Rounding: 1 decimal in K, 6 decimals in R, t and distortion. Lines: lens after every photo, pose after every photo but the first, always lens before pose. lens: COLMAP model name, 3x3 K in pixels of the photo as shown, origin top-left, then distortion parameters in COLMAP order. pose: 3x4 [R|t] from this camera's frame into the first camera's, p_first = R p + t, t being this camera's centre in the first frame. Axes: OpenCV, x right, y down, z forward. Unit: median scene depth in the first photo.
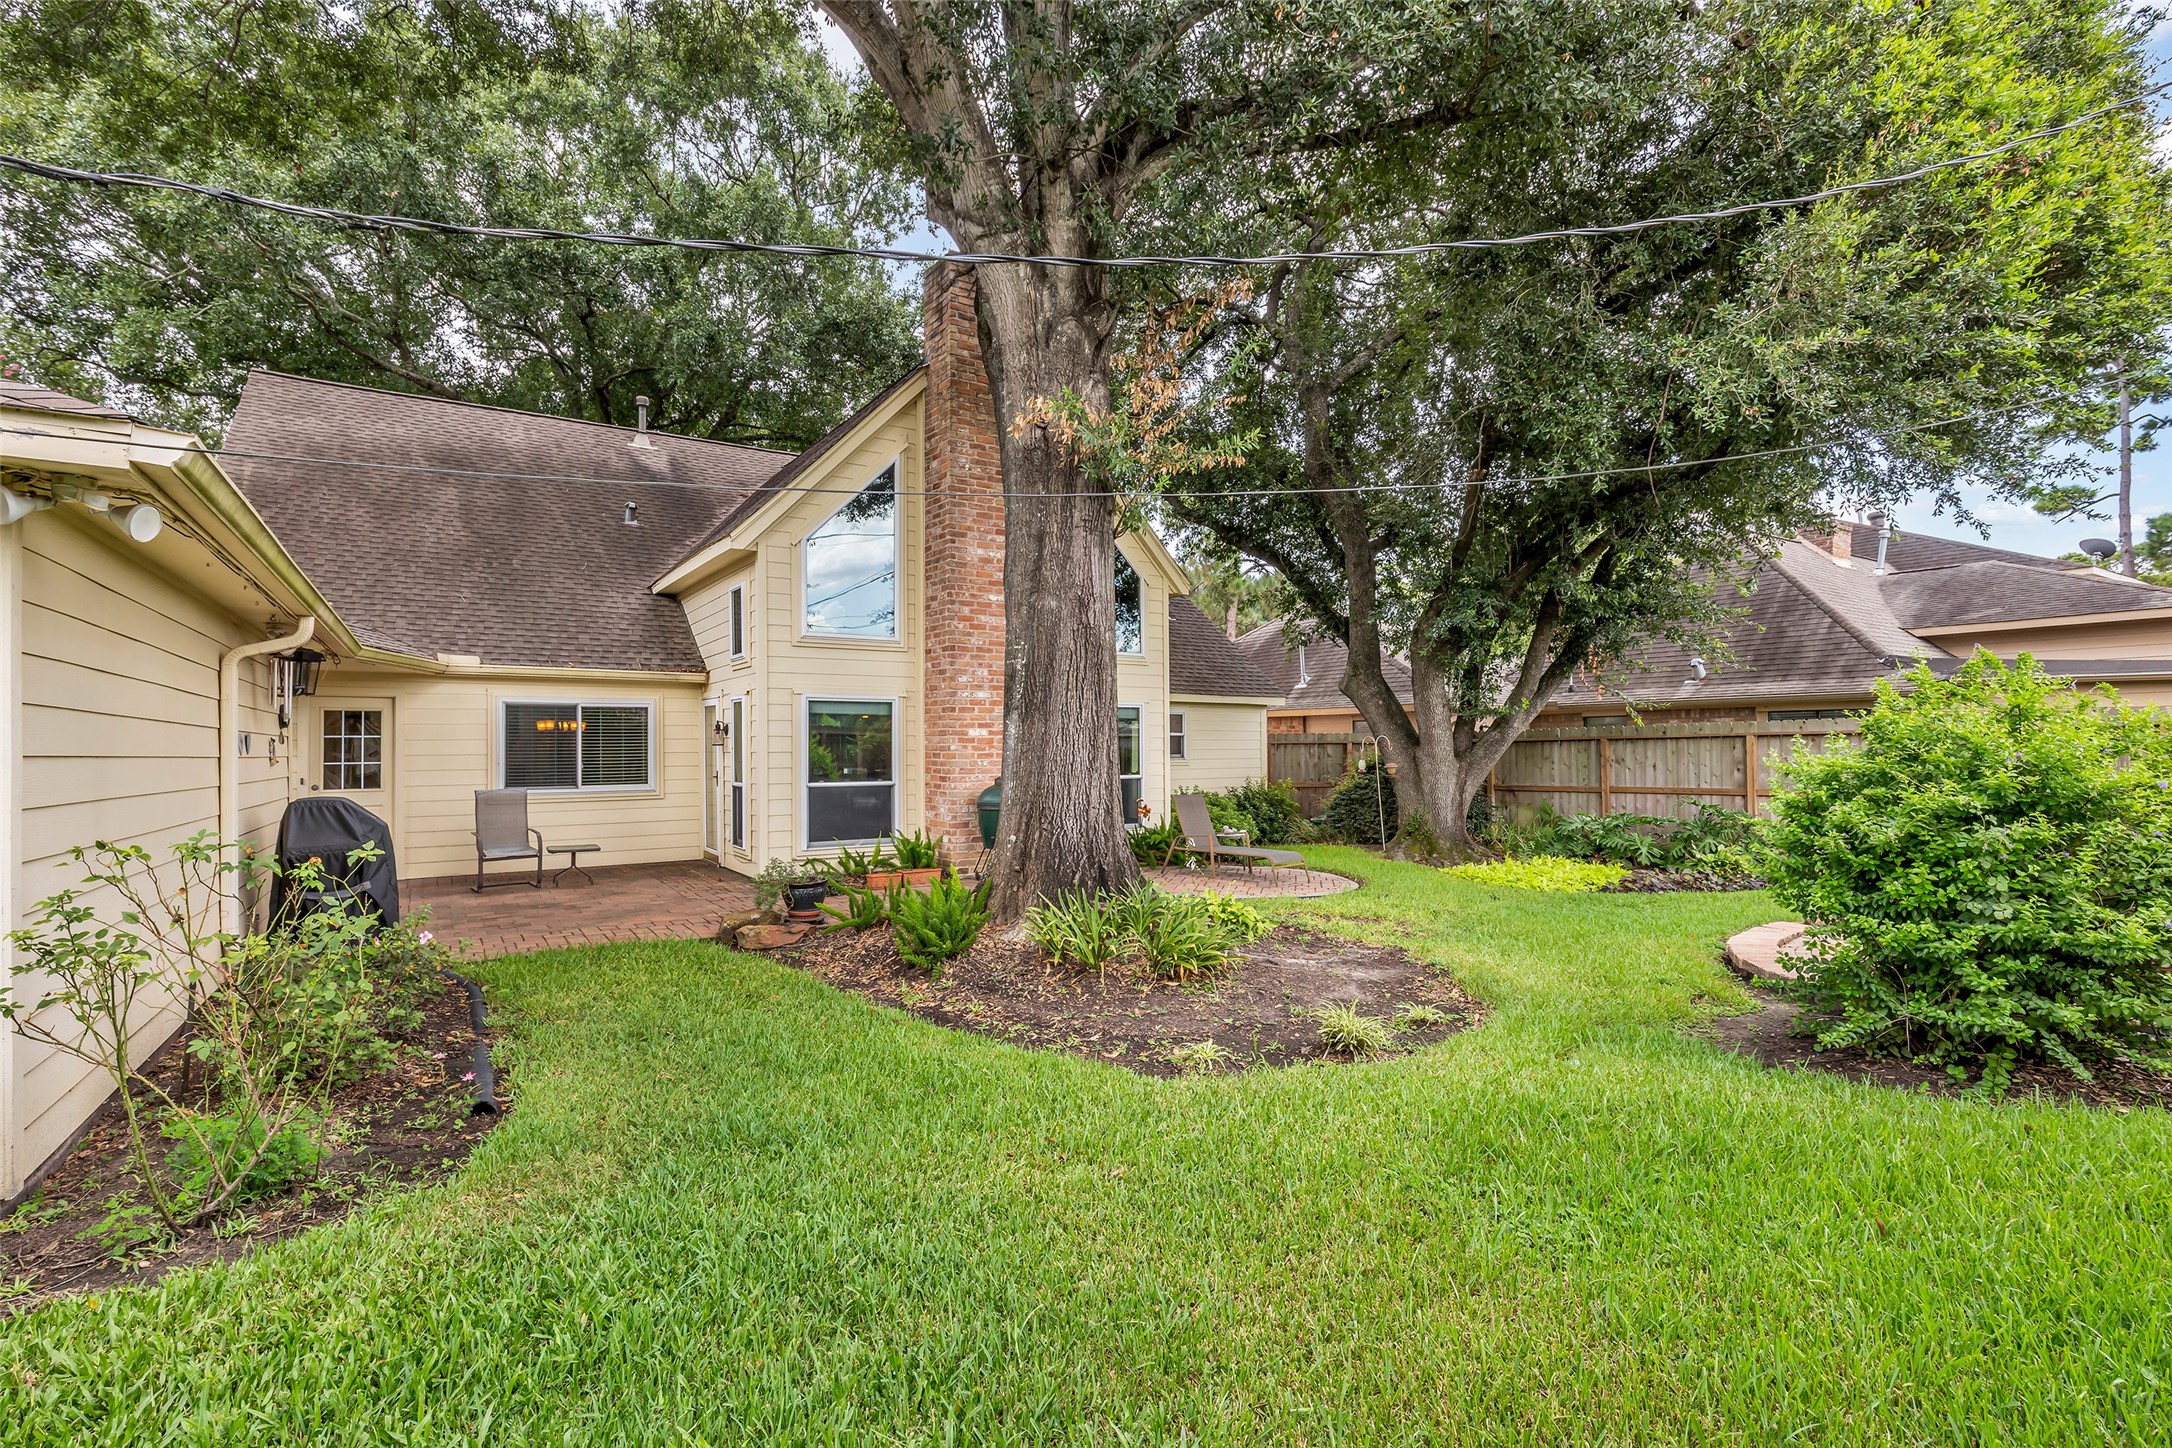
lens RADIAL K [[1014.3, 0, 1083.8], [0, 1014.3, 739.4], [0, 0, 1]] dist [-0.000607, -0.000463]
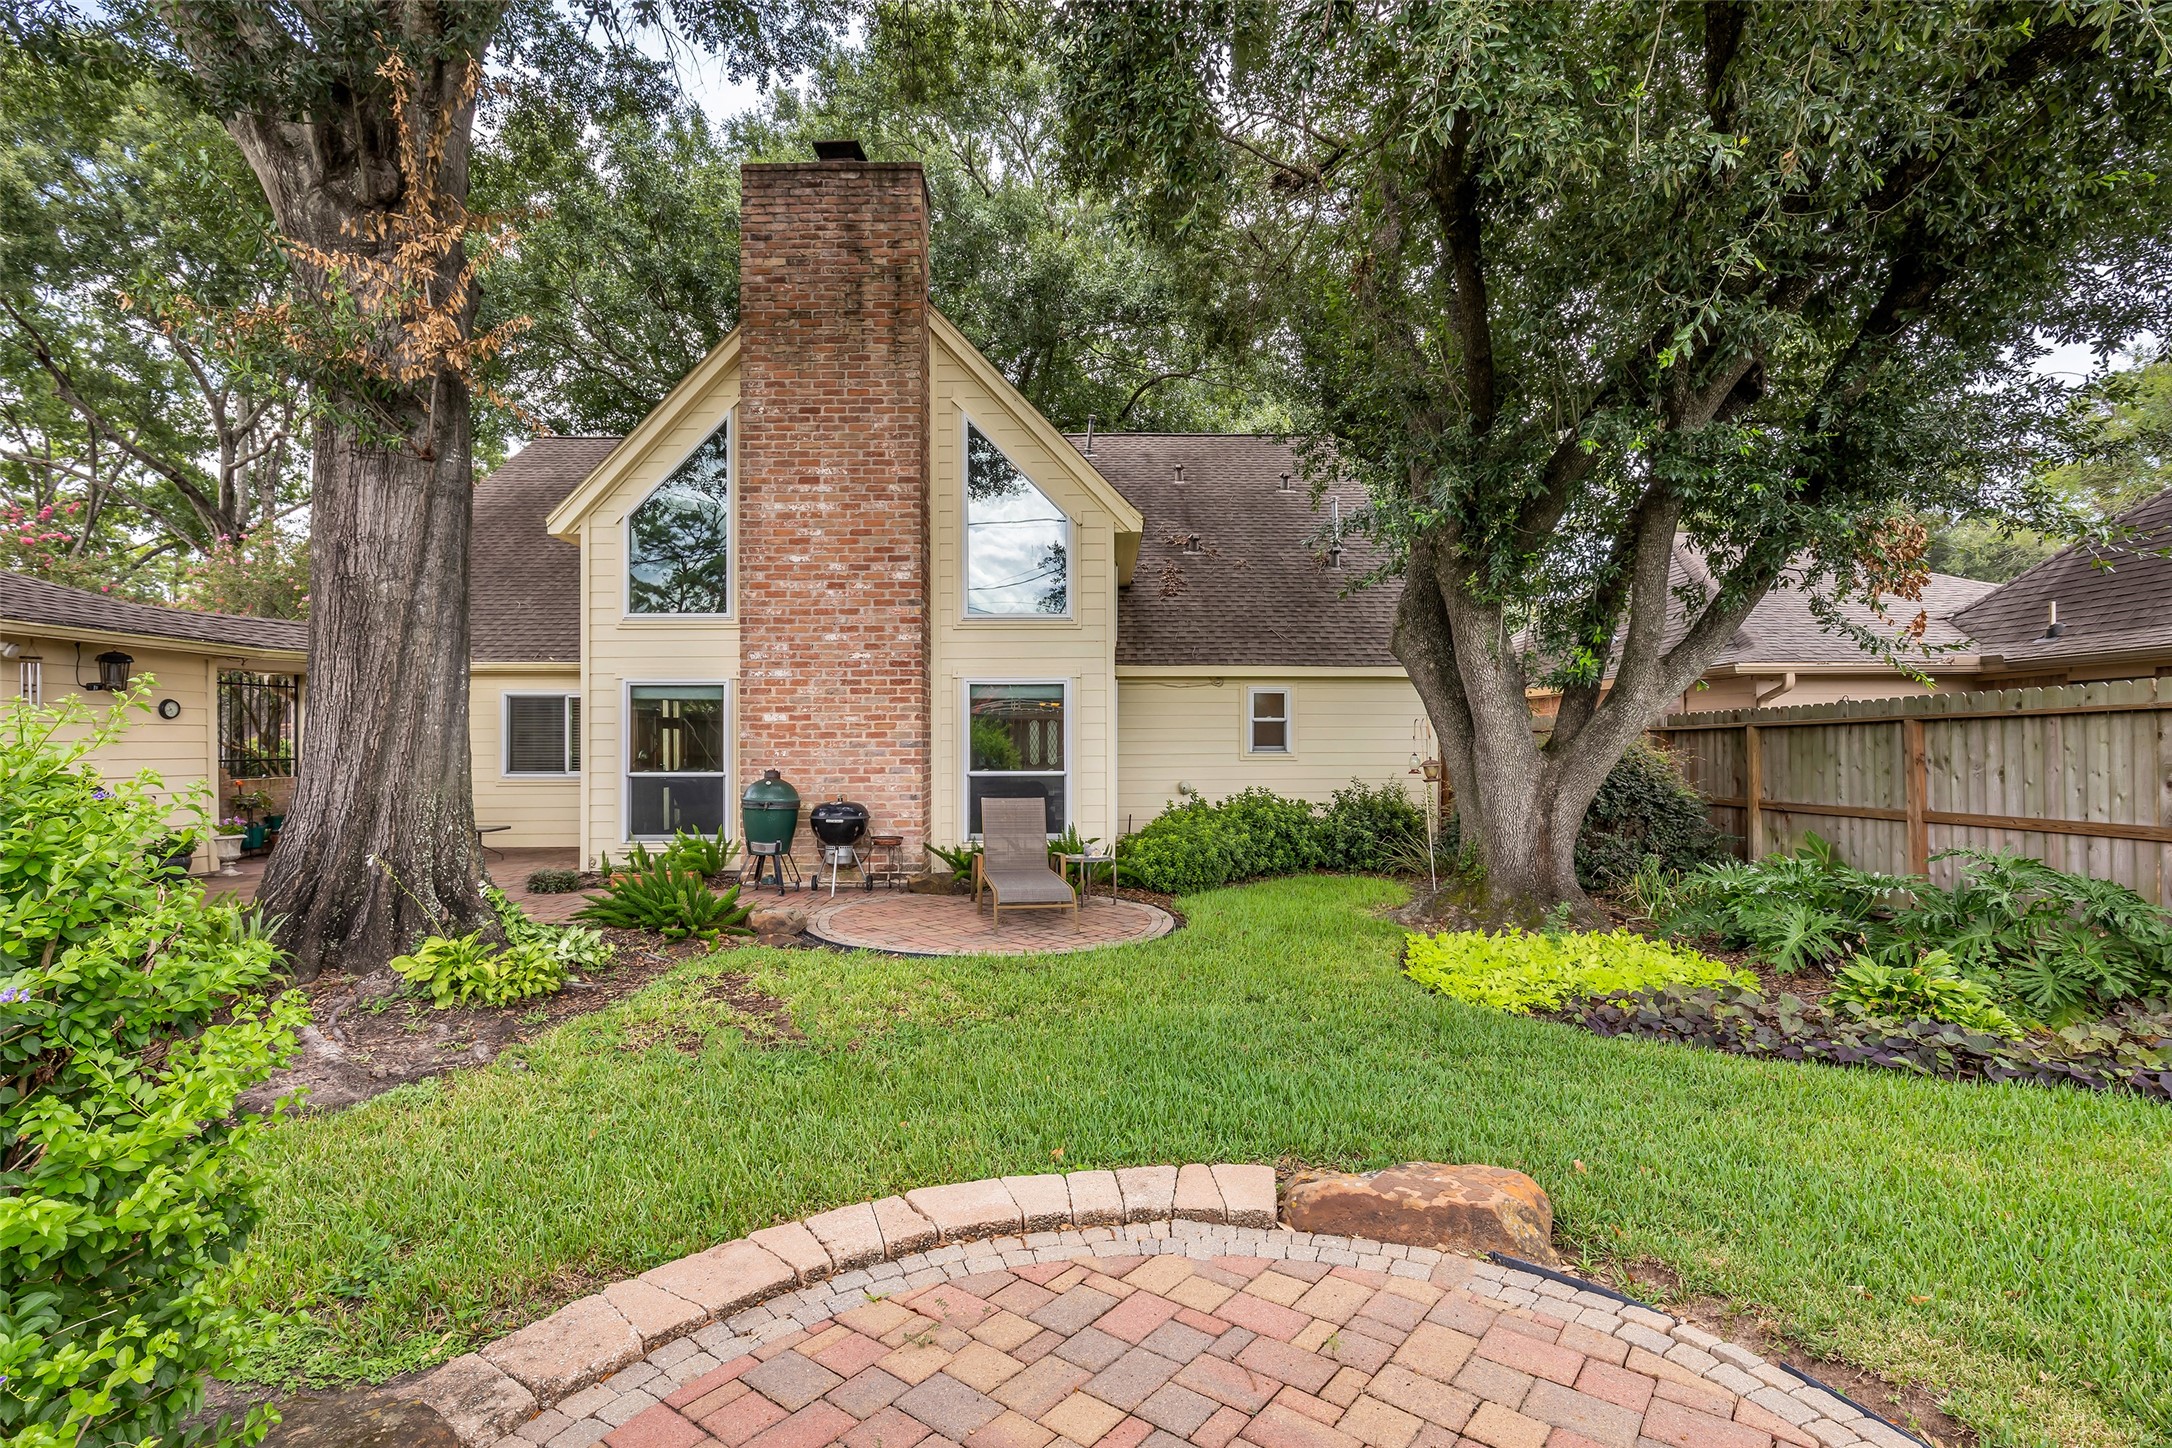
lens RADIAL K [[1014.3, 0, 1089.2], [0, 1014.3, 725.5], [0, 0, 1]] dist [-0.000607, -0.000463]
pose [[0.839090, -0.004873, -0.543971, 0.578708], [0.002845, 0.999986, -0.004571, 0.004442], [0.543985, 0.002288, 0.839092, 0.422670]]
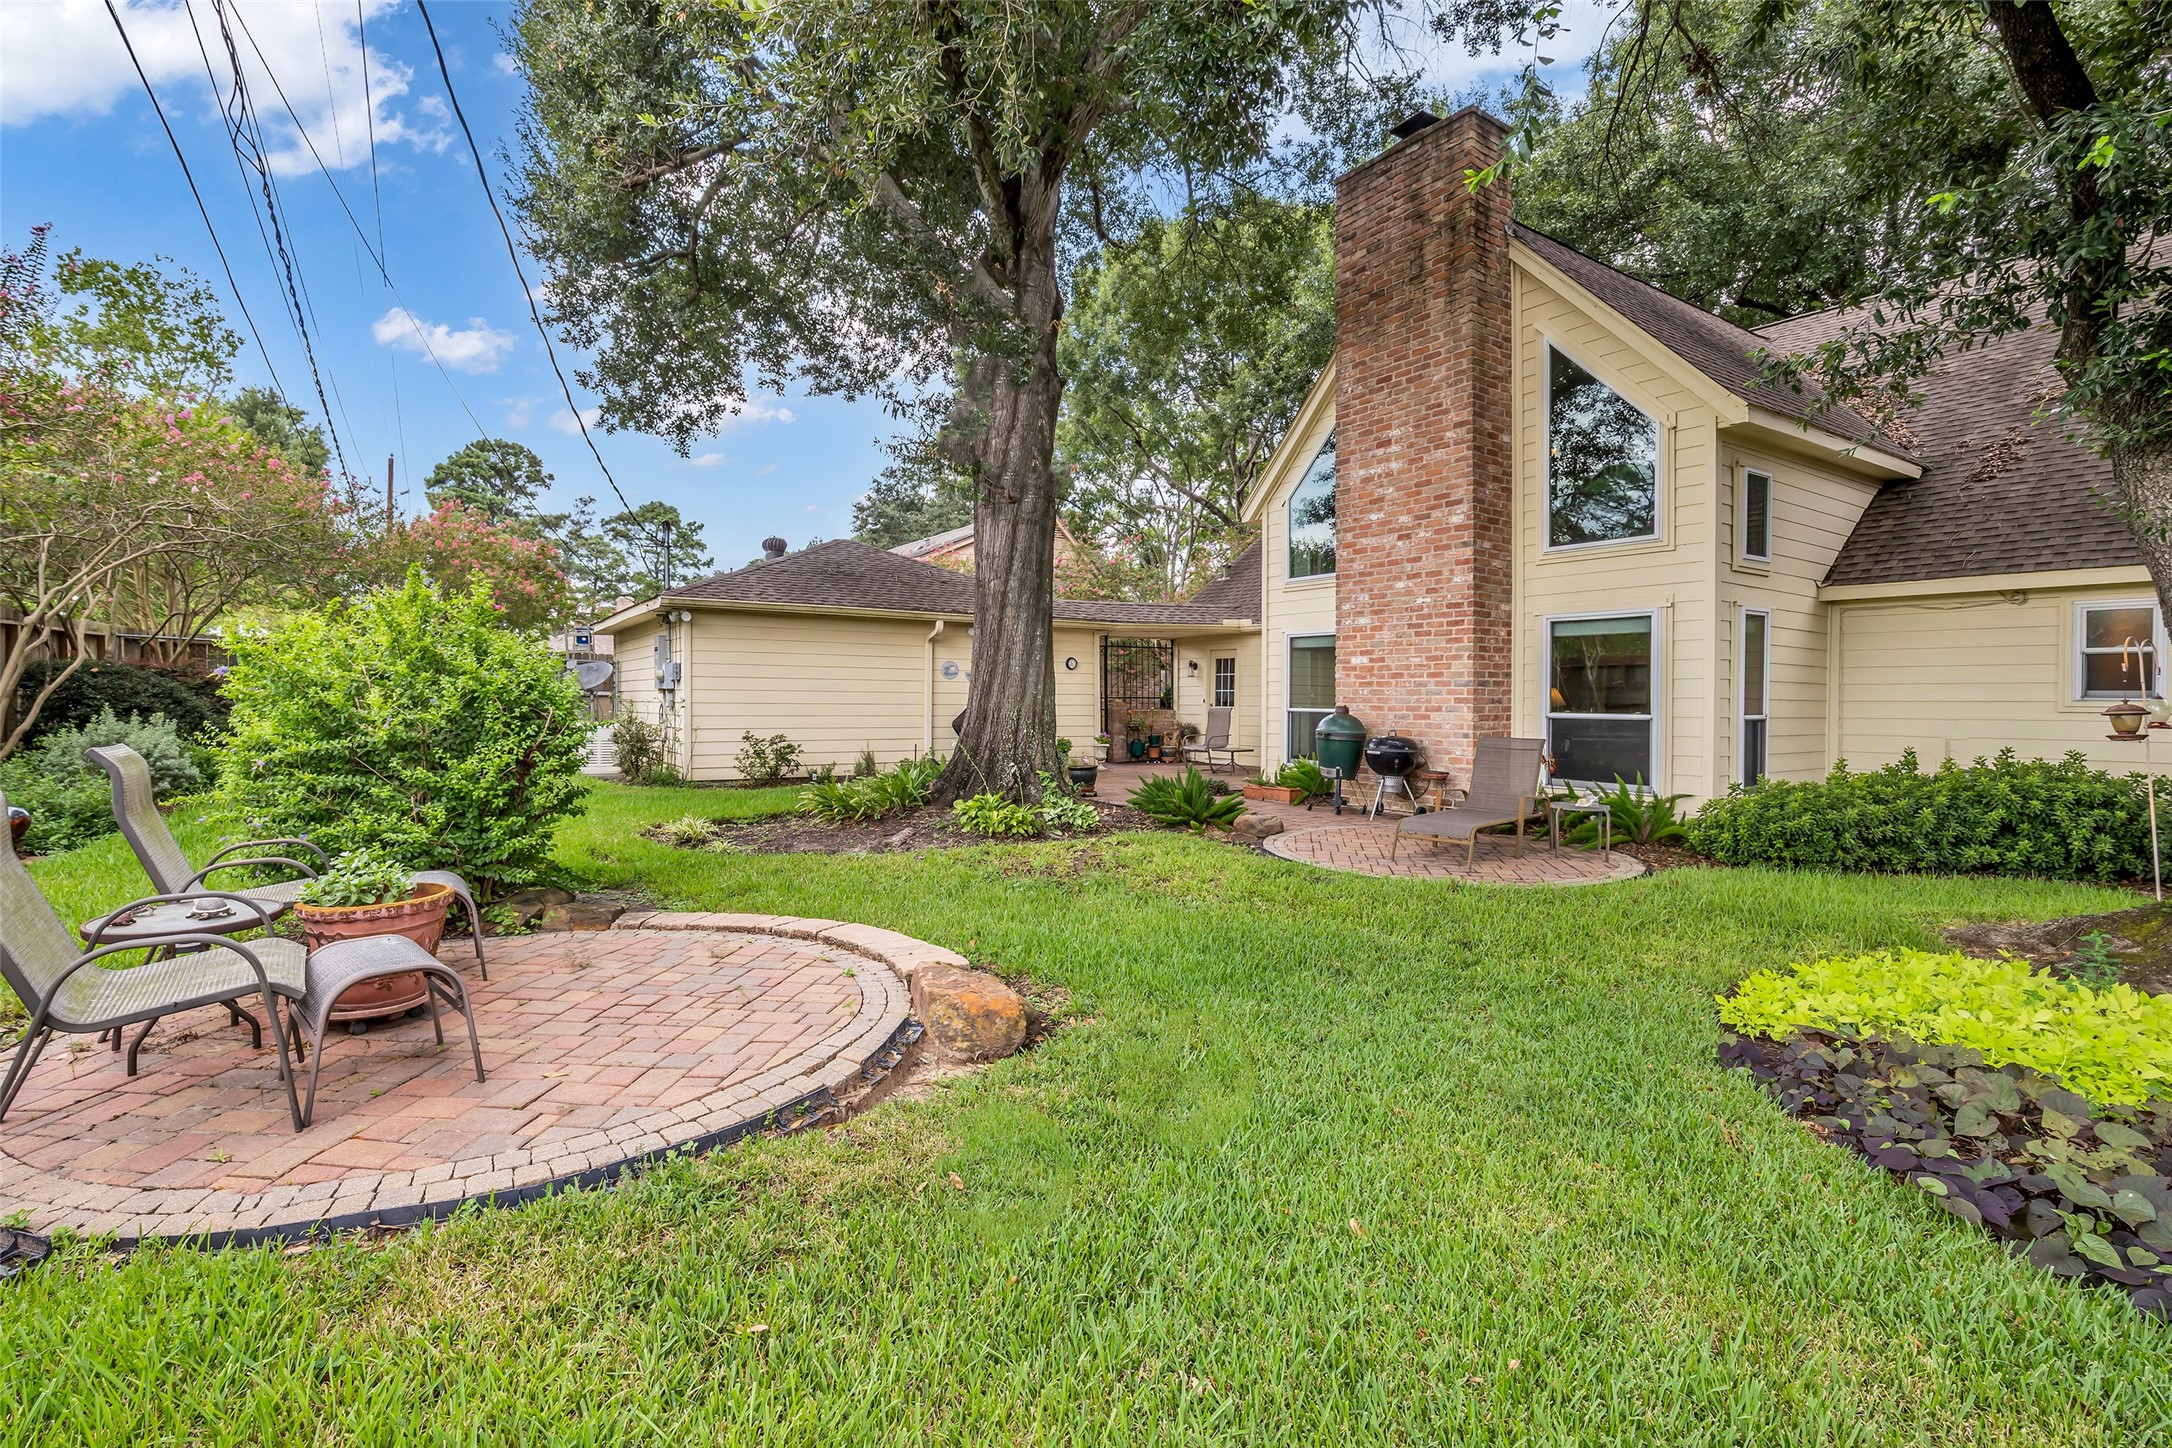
lens RADIAL K [[1014.3, 0, 1093.6], [0, 1014.3, 700.7], [0, 0, 1]] dist [-0.000607, -0.000463]
pose [[0.027007, 0.011424, -0.999570, 0.850745], [0.004123, 0.999925, 0.011539, 0.019229], [0.999627, -0.004433, 0.026958, 0.714064]]
